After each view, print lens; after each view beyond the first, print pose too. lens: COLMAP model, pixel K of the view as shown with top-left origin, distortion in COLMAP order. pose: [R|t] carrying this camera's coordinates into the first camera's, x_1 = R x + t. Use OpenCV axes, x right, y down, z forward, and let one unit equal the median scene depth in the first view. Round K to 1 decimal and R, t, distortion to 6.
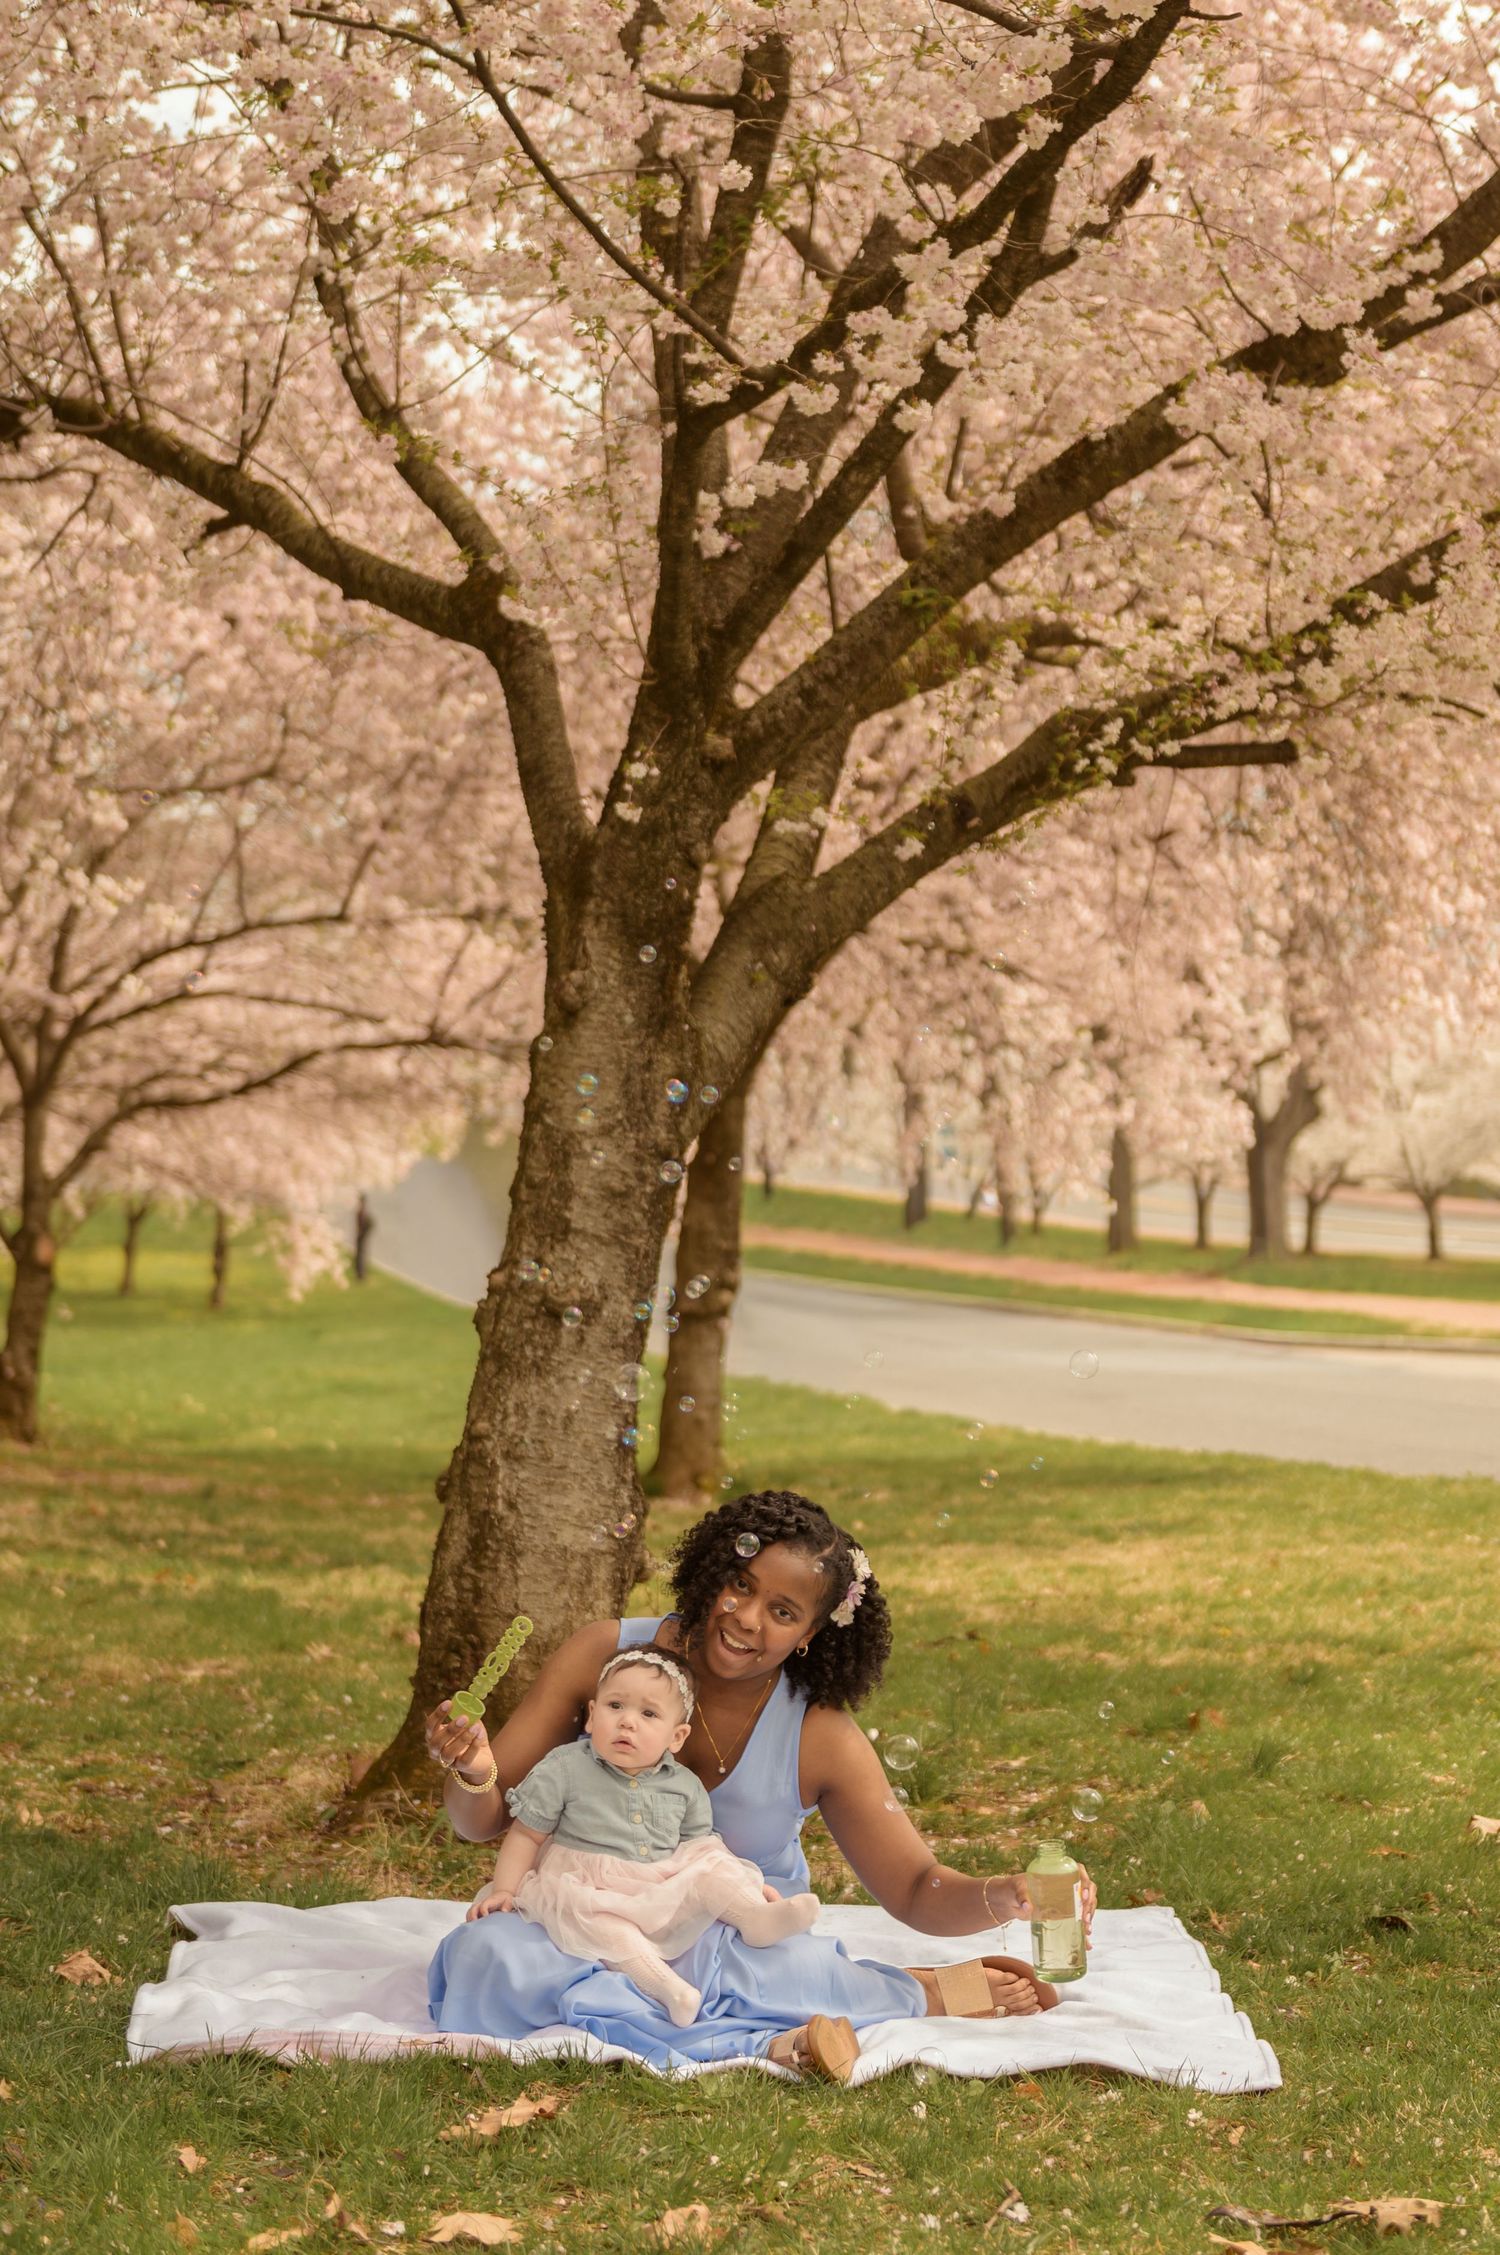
lens RADIAL K [[3230.5, 0, 848.9], [0, 3230.5, 1111.3], [0, 0, 1]] dist [0.005940, 0.000000]
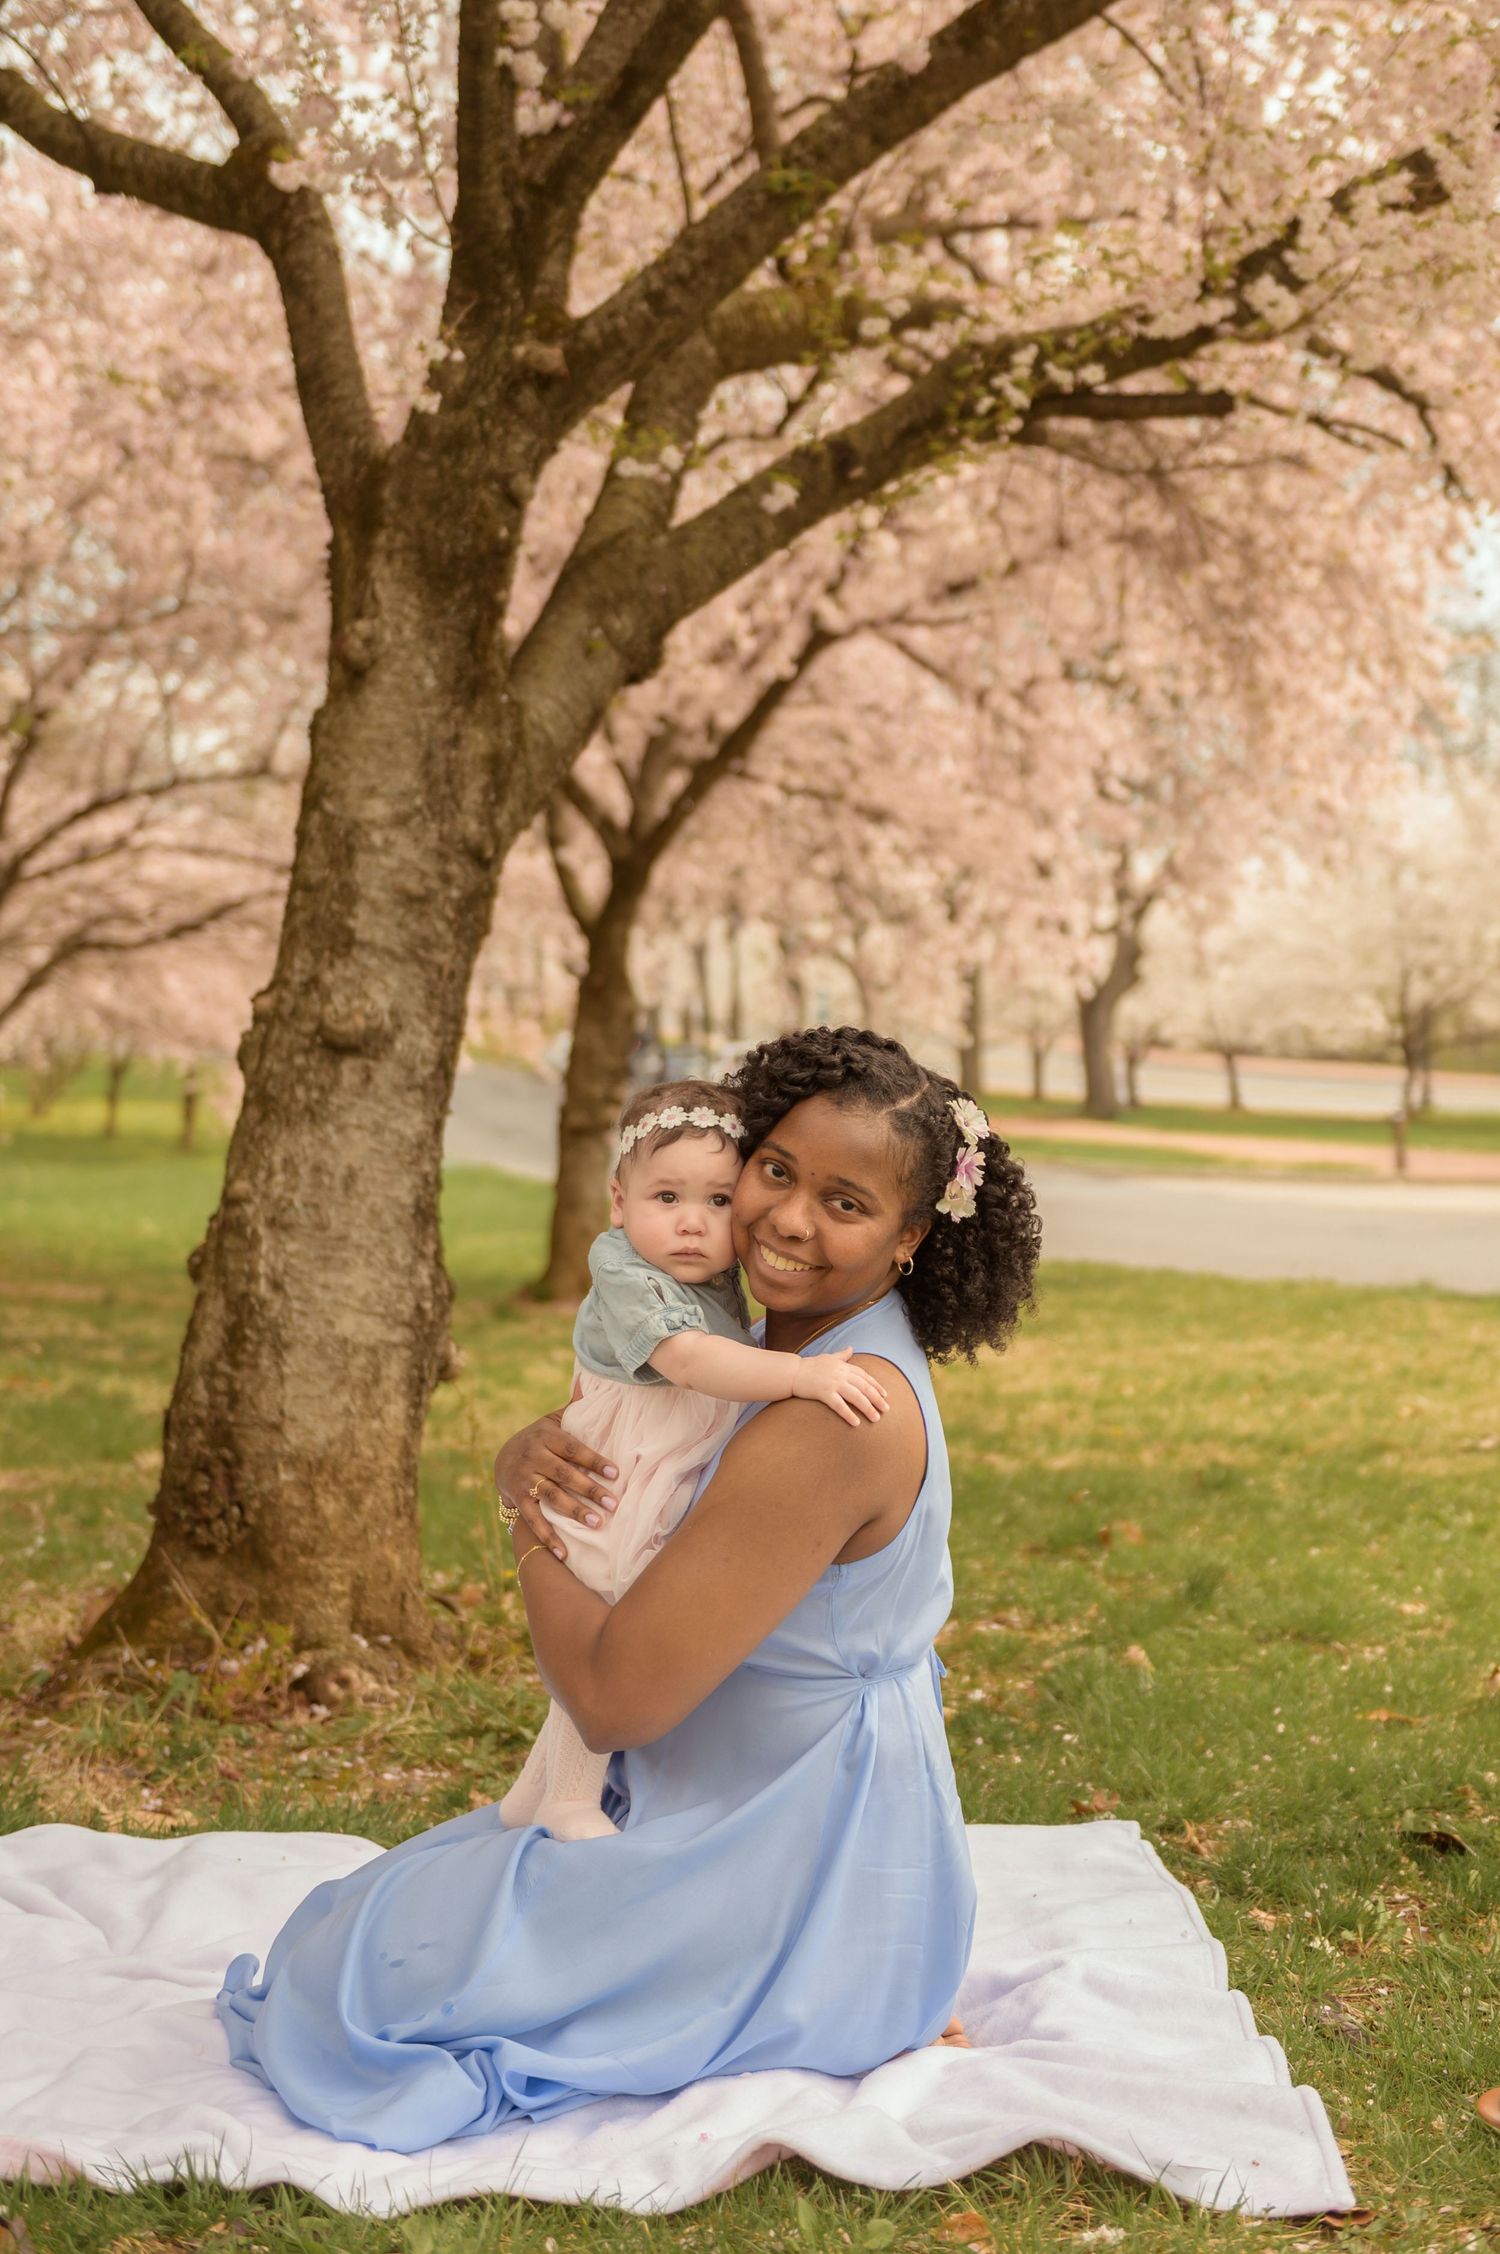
lens RADIAL K [[2540.0, 0, 866.8], [0, 2540.0, 1018.6], [0, 0, 1]] dist [-0.003923, 0.000000]
pose [[0.998855, -0.000158, 0.047836, 0.009863], [0.000085, 0.999999, 0.001539, 0.052037], [-0.047837, -0.001533, 0.998854, 0.347429]]
